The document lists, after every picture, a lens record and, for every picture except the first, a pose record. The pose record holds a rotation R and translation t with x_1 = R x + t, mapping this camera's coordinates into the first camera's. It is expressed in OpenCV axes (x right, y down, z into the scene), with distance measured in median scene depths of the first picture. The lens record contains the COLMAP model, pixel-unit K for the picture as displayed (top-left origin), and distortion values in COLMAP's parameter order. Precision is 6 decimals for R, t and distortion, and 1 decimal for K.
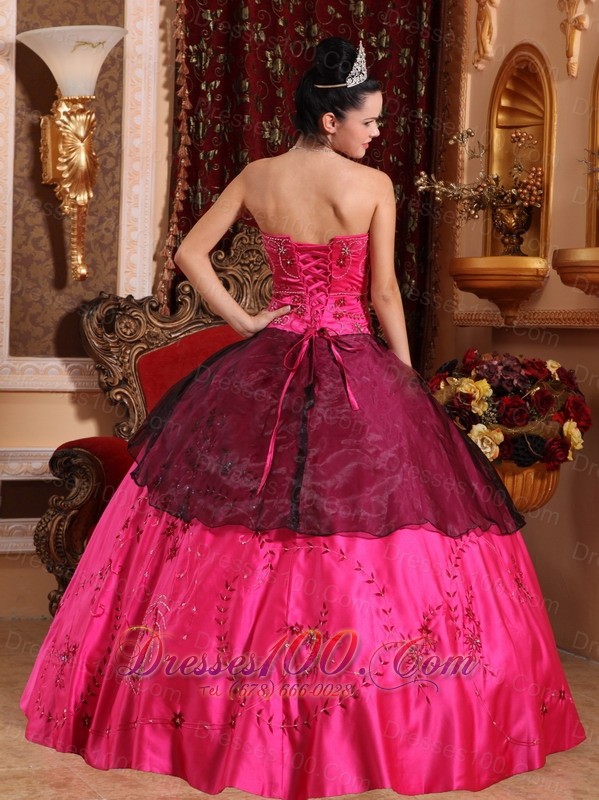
lens RADIAL K [[1722.1, 0, 327.0], [0, 1722.1, 367.3], [0, 0, 1]] dist [0.399946, 0.000000]
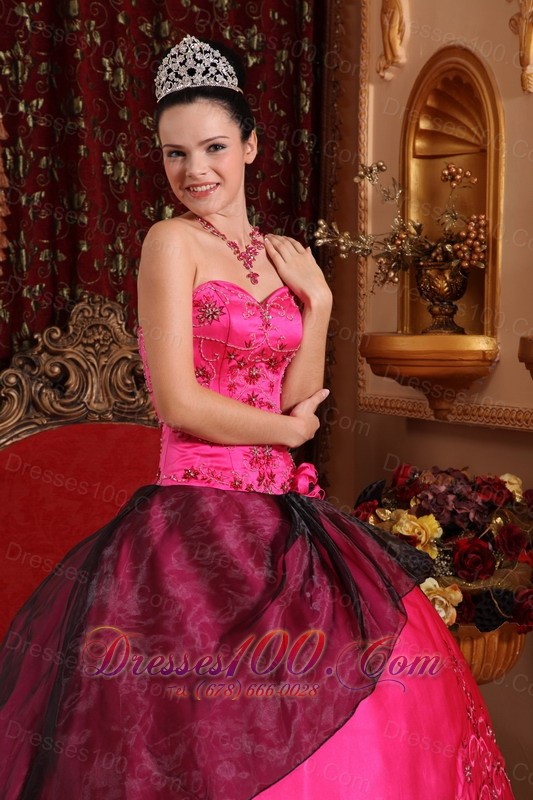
lens RADIAL K [[1717.7, 0, 257.8], [0, 1717.7, 429.3], [0, 0, 1]] dist [0.451345, 0.000000]
pose [[0.997049, -0.034959, 0.068347, -0.027127], [0.031594, 0.998264, 0.049714, -0.059236], [-0.069967, -0.047408, 0.996422, 0.239662]]
